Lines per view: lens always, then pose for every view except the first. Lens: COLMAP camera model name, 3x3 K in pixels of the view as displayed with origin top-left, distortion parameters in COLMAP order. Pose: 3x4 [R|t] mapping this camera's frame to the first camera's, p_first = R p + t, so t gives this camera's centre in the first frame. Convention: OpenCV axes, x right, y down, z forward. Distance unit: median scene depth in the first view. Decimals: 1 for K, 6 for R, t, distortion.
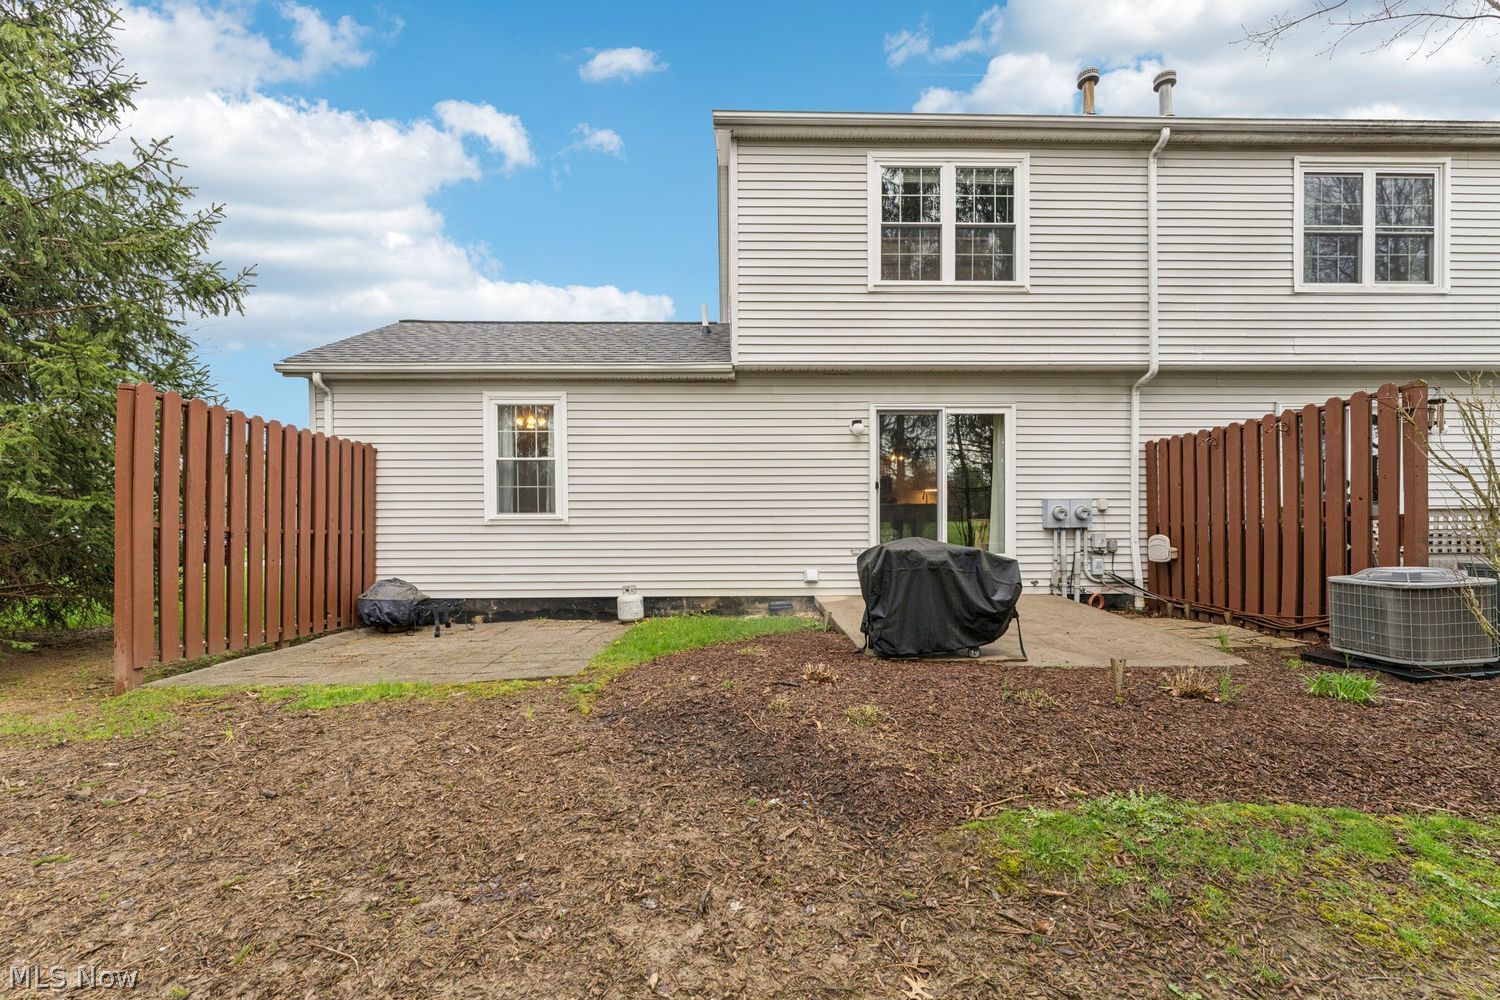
lens RADIAL K [[607.2, 0, 754.1], [0, 607.2, 498.5], [0, 0, 1]] dist [0.001035, 0.000002]
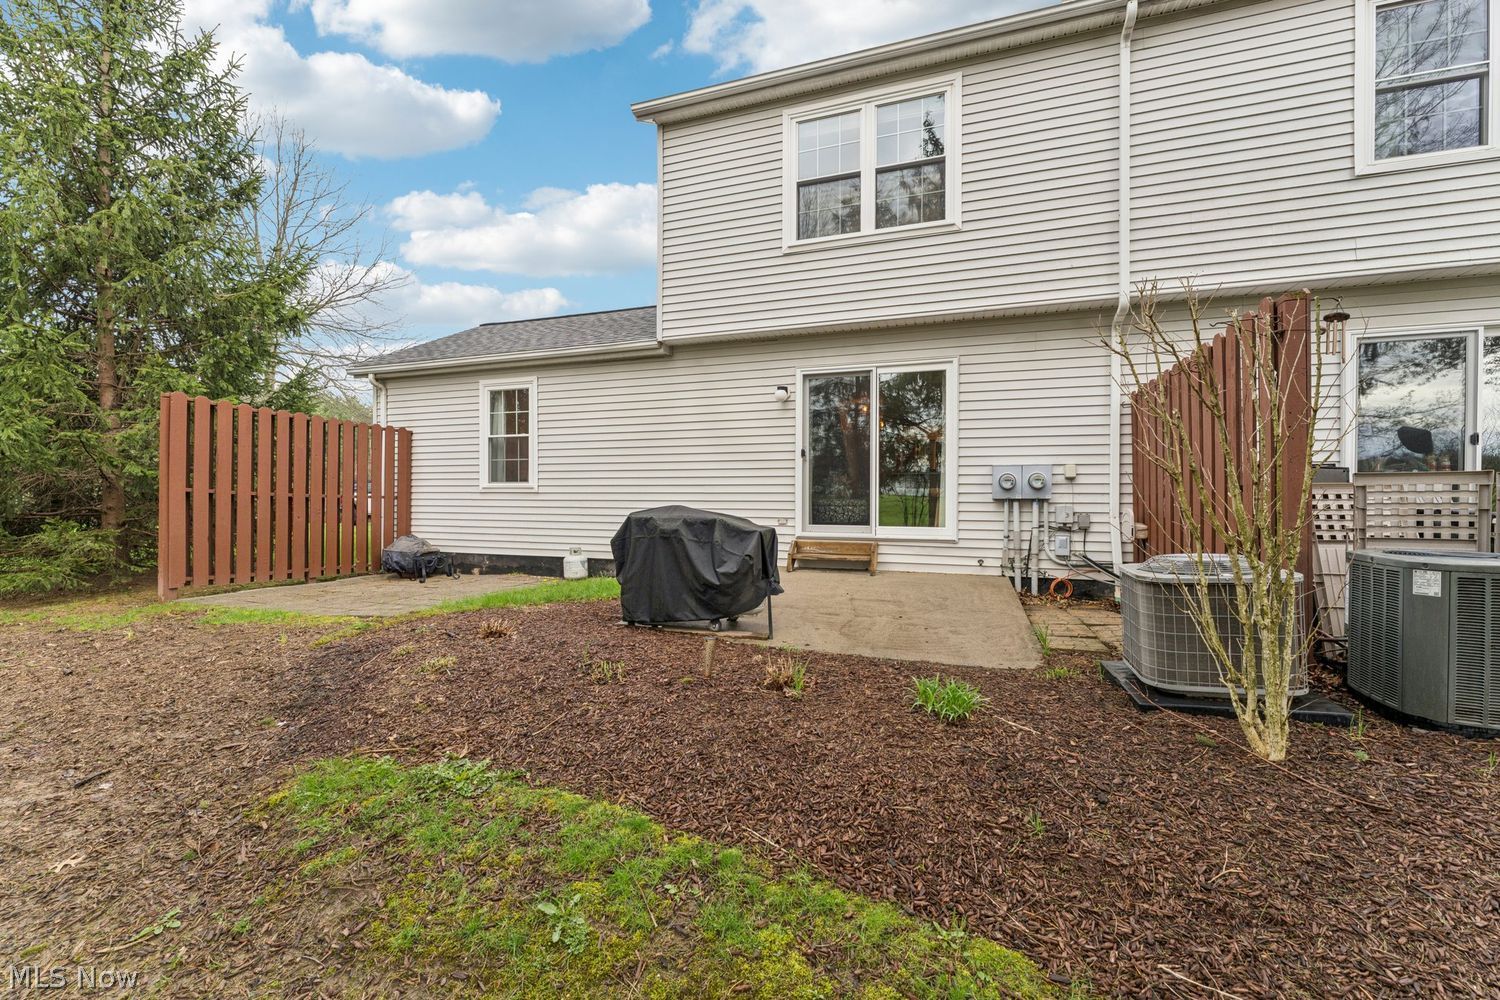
lens RADIAL K [[607.2, 0, 789.5], [0, 607.2, 466.2], [0, 0, 1]] dist [0.001035, 0.000002]
pose [[0.937066, -0.010373, -0.348997, 0.533323], [0.008455, 0.999940, -0.007016, 0.005897], [0.349049, 0.003624, 0.937097, 0.093504]]
